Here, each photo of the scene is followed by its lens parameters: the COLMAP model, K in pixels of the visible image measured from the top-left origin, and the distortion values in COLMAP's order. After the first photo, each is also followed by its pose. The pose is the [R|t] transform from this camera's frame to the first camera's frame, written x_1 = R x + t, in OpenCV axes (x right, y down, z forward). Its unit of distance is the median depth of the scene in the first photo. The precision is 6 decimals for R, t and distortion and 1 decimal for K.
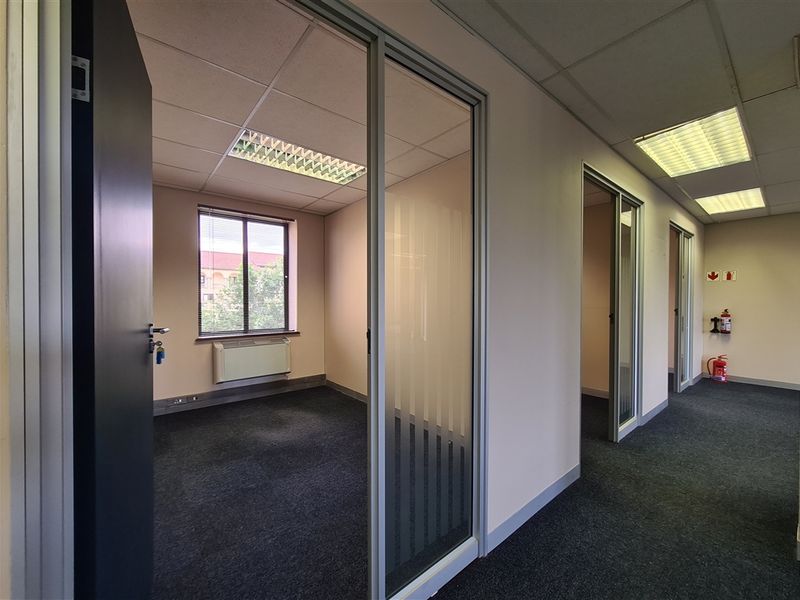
lens RADIAL K [[326.4, 0, 411.4], [0, 326.4, 304.8], [0, 0, 1]] dist [0.001281, 0.000107]
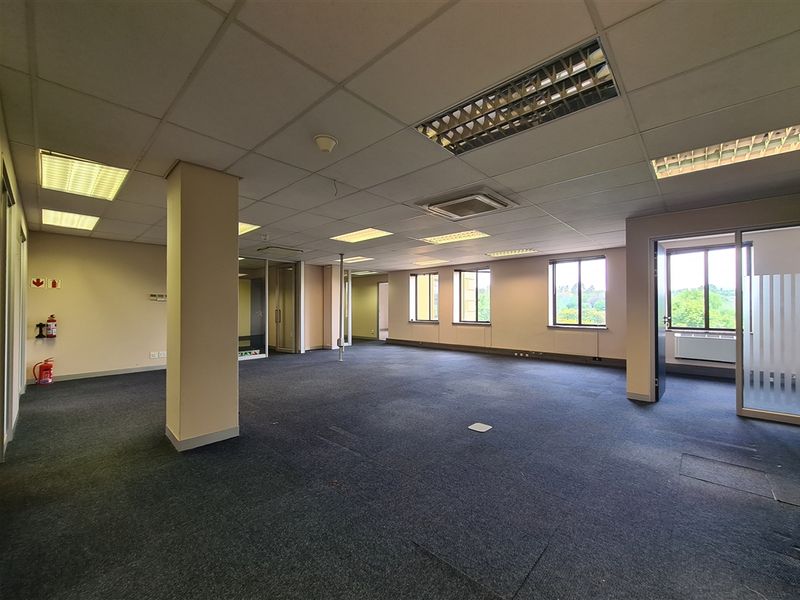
lens RADIAL K [[326.4, 0, 411.4], [0, 326.4, 304.8], [0, 0, 1]] dist [0.001281, 0.000107]
pose [[-0.159470, 0.007167, 0.987177, -0.281468], [0.011625, 0.999918, -0.005382, -0.000008], [-0.987134, 0.010618, -0.159540, 0.009431]]
